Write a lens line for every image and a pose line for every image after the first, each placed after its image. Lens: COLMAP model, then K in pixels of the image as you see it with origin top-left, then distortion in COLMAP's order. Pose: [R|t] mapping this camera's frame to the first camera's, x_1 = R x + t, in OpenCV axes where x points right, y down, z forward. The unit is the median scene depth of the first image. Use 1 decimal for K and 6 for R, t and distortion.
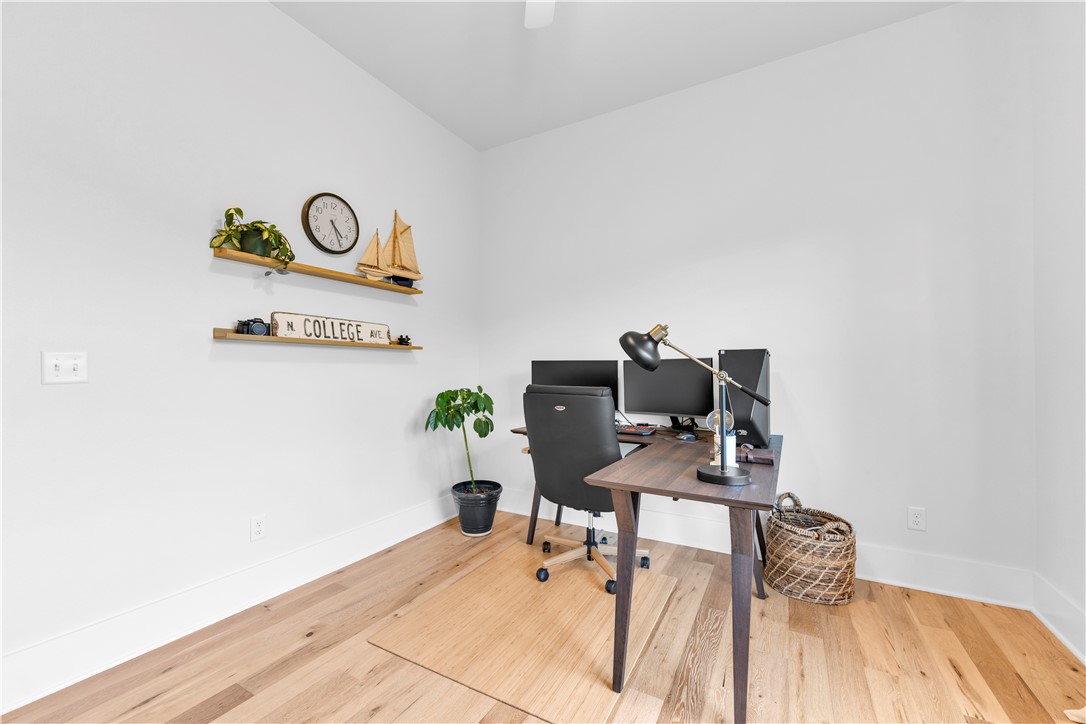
lens RADIAL K [[439.2, 0, 542.8], [0, 439.2, 367.4], [0, 0, 1]] dist [-0.000166, -0.000274]
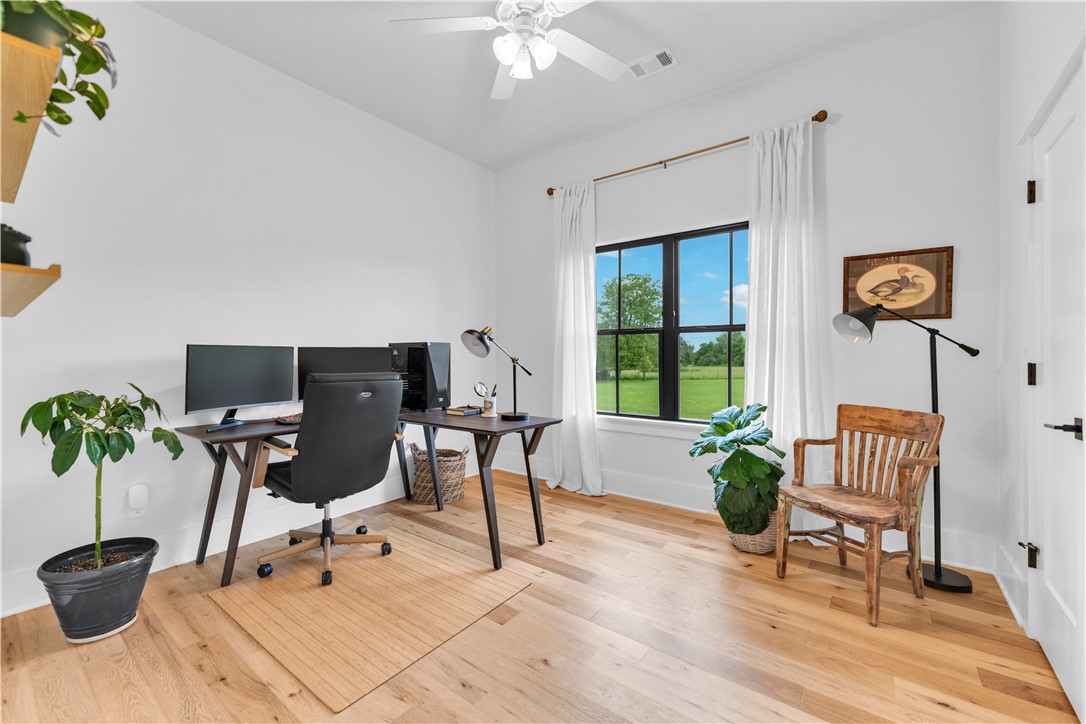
lens RADIAL K [[439.2, 0, 542.8], [0, 439.2, 367.4], [0, 0, 1]] dist [-0.000166, -0.000274]
pose [[0.135317, -0.022510, 0.990547, -0.742692], [0.003653, 0.999746, 0.022220, 0.010025], [-0.990796, 0.000611, 0.135365, 0.374868]]
